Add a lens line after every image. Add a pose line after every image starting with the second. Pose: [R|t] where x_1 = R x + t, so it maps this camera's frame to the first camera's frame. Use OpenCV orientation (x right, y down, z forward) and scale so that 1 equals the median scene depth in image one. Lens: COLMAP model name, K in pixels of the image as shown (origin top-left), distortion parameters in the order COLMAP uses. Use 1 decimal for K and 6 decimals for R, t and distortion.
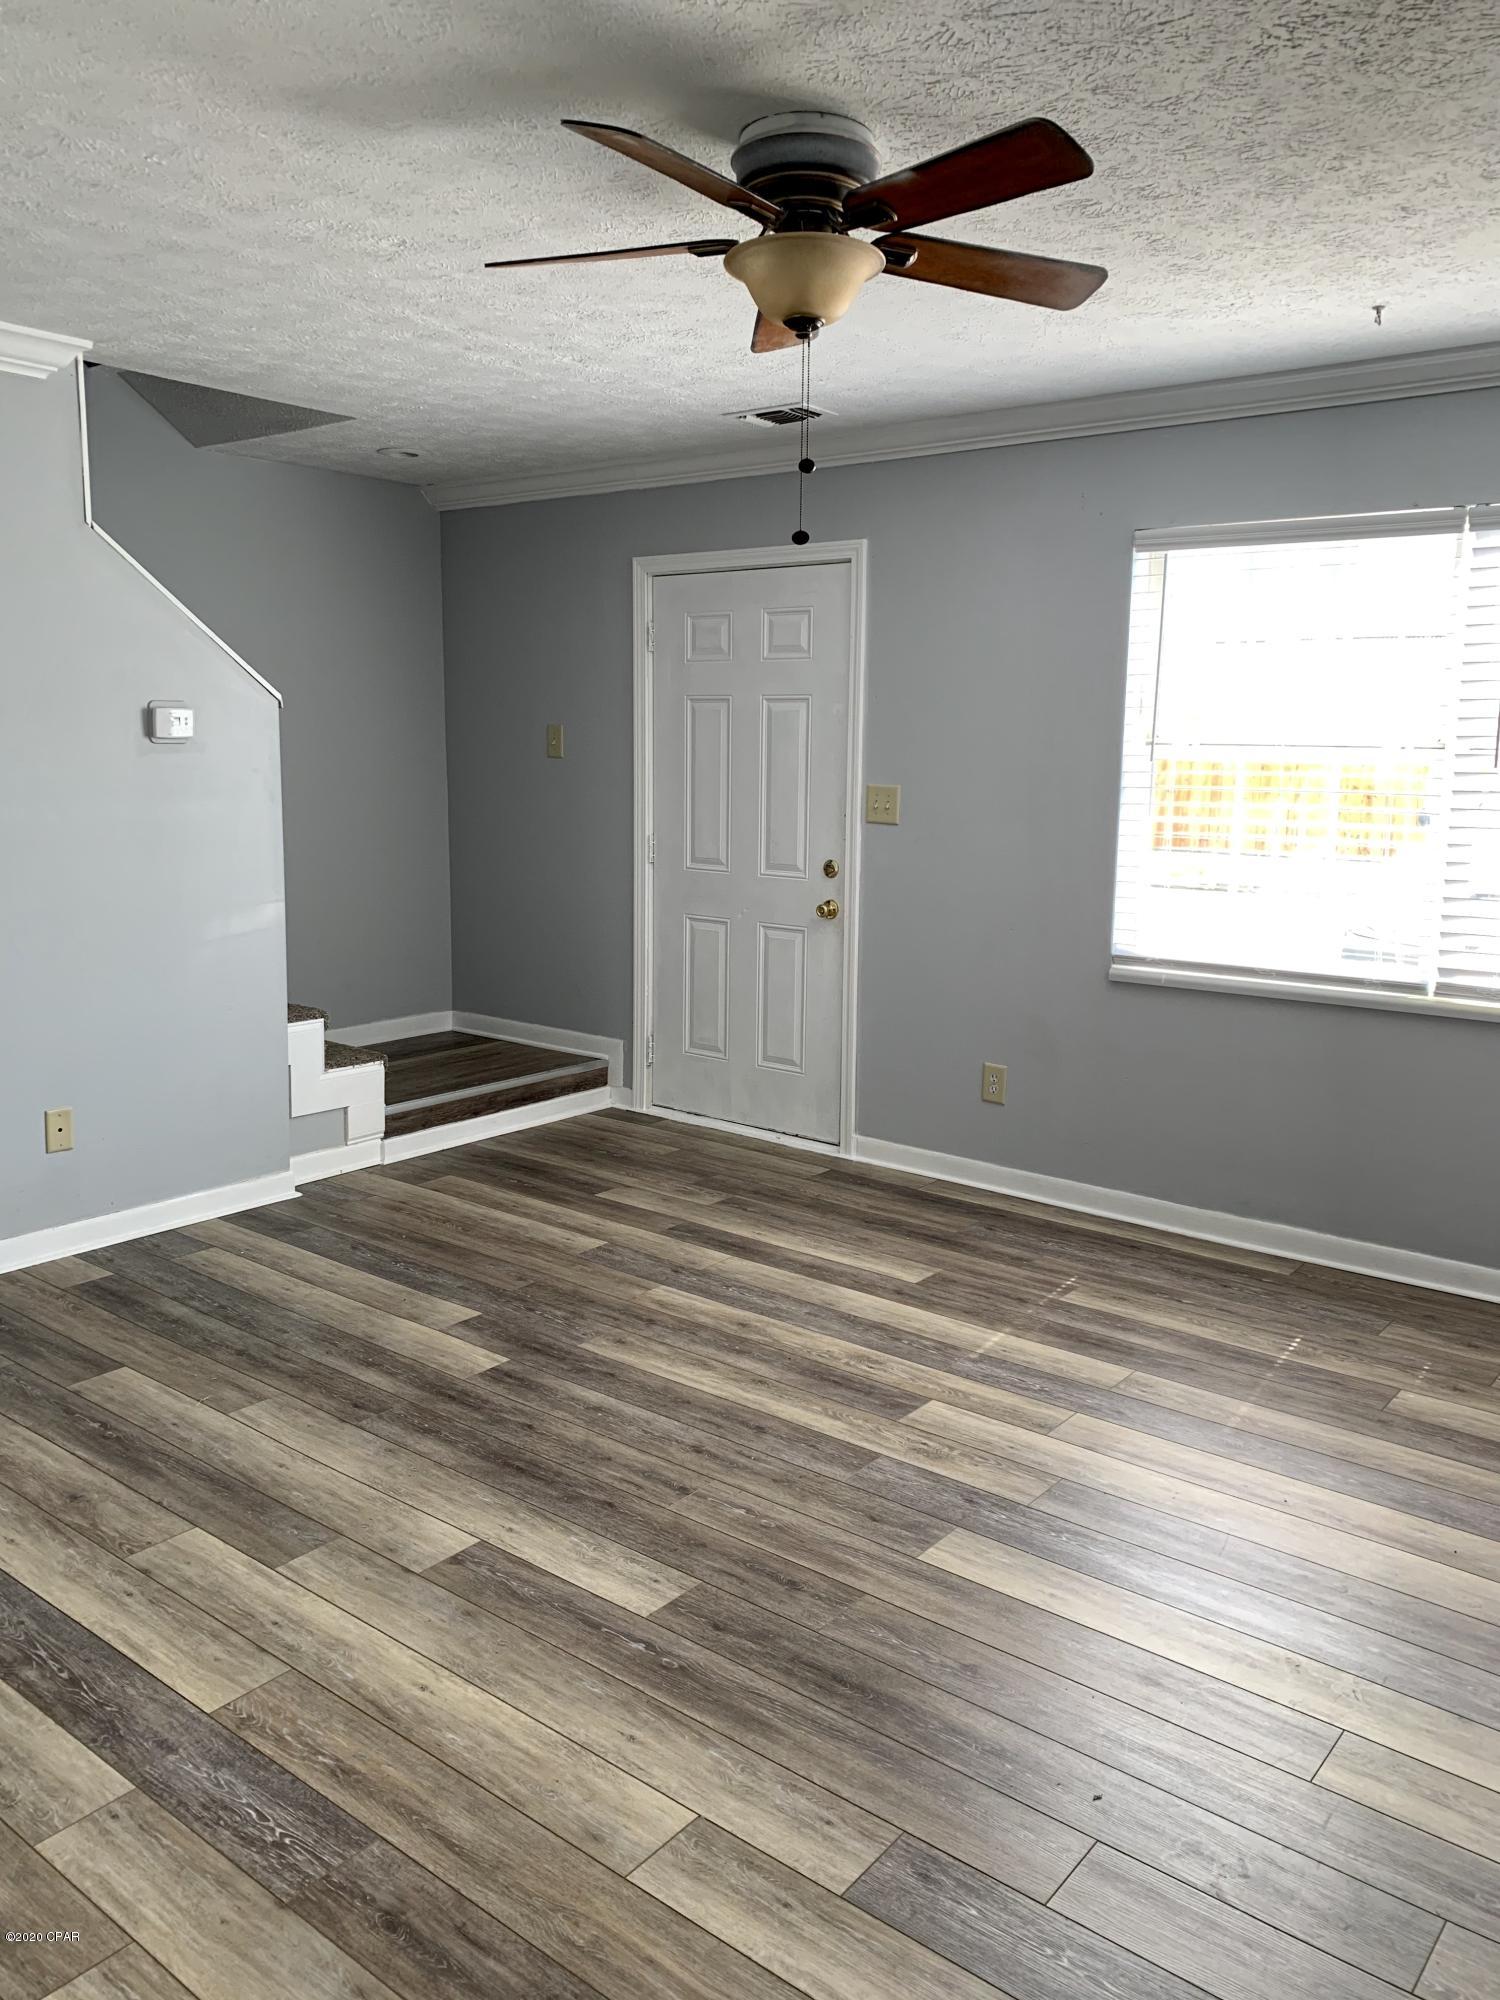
lens RADIAL K [[1536.3, 0, 751.1], [0, 1536.3, 997.4], [0, 0, 1]] dist [-0.002528, 0.000303]
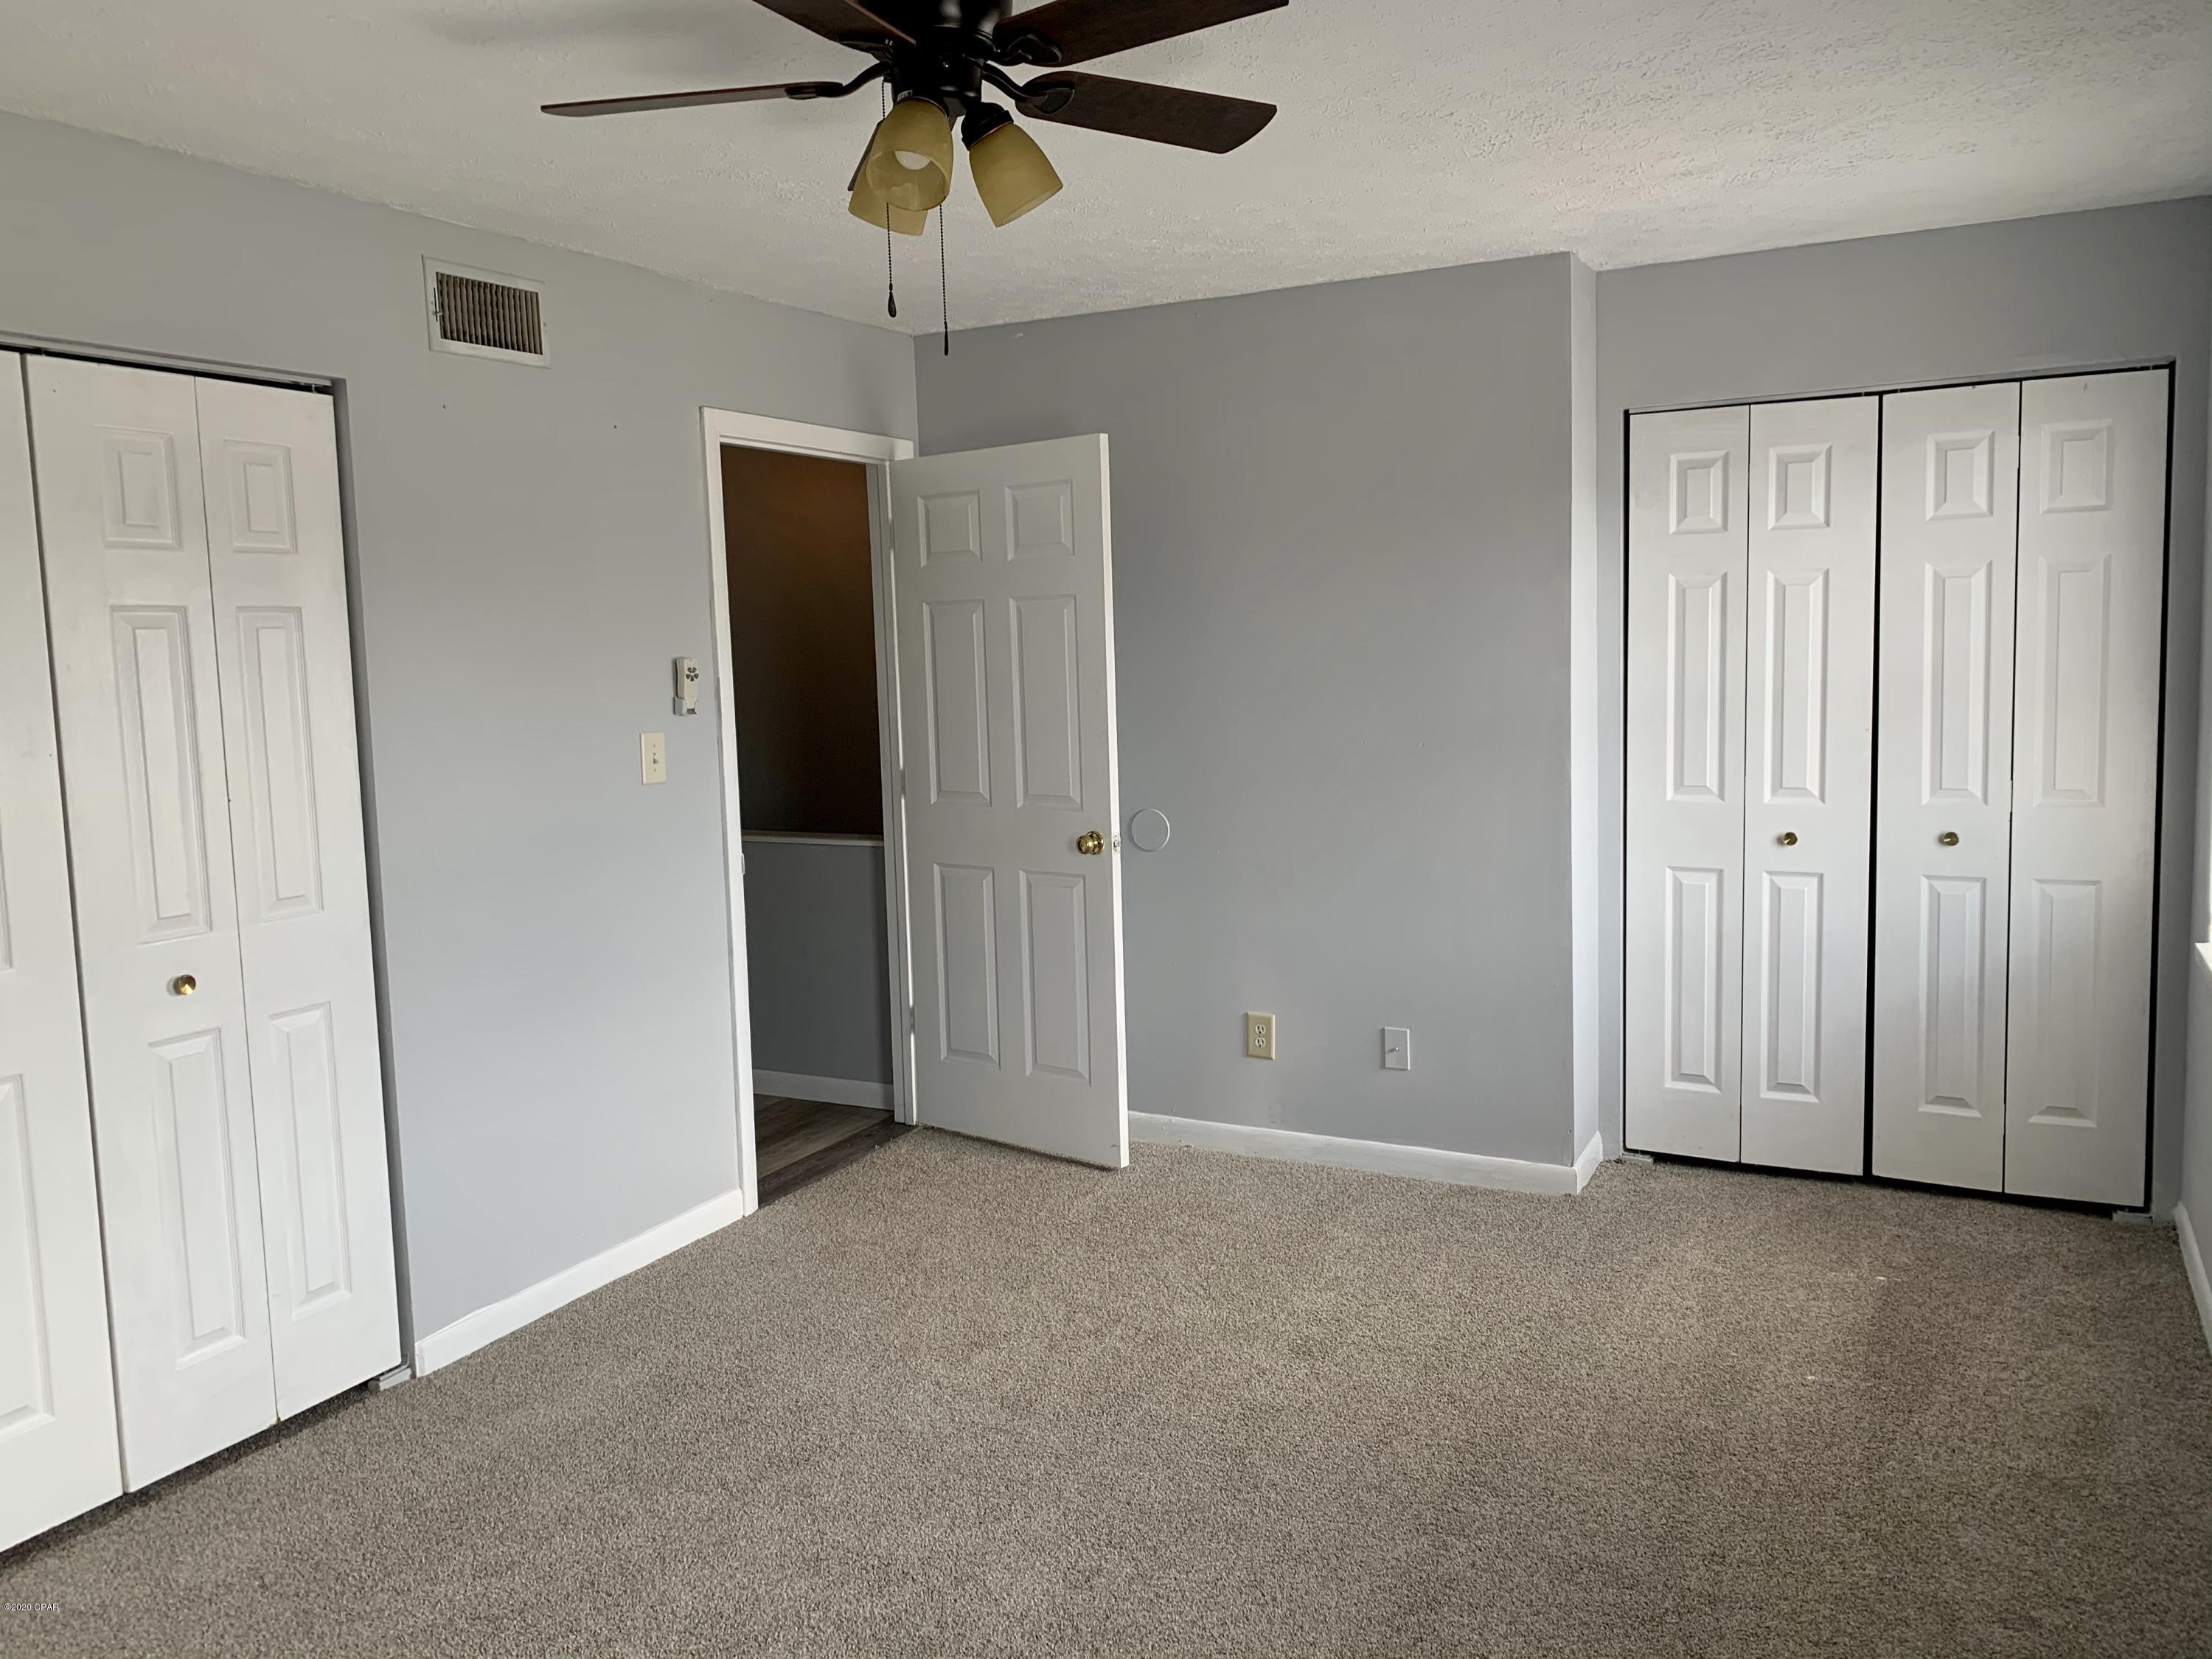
lens RADIAL K [[1699.2, 0, 1103.9], [0, 1699.2, 828.8], [0, 0, 1]] dist [-0.002528, 0.000303]
pose [[0.980779, -0.068916, 0.182546, -0.086523], [0.080205, 0.995249, -0.055193, -0.011405], [-0.177875, 0.068773, 0.981647, 0.074563]]
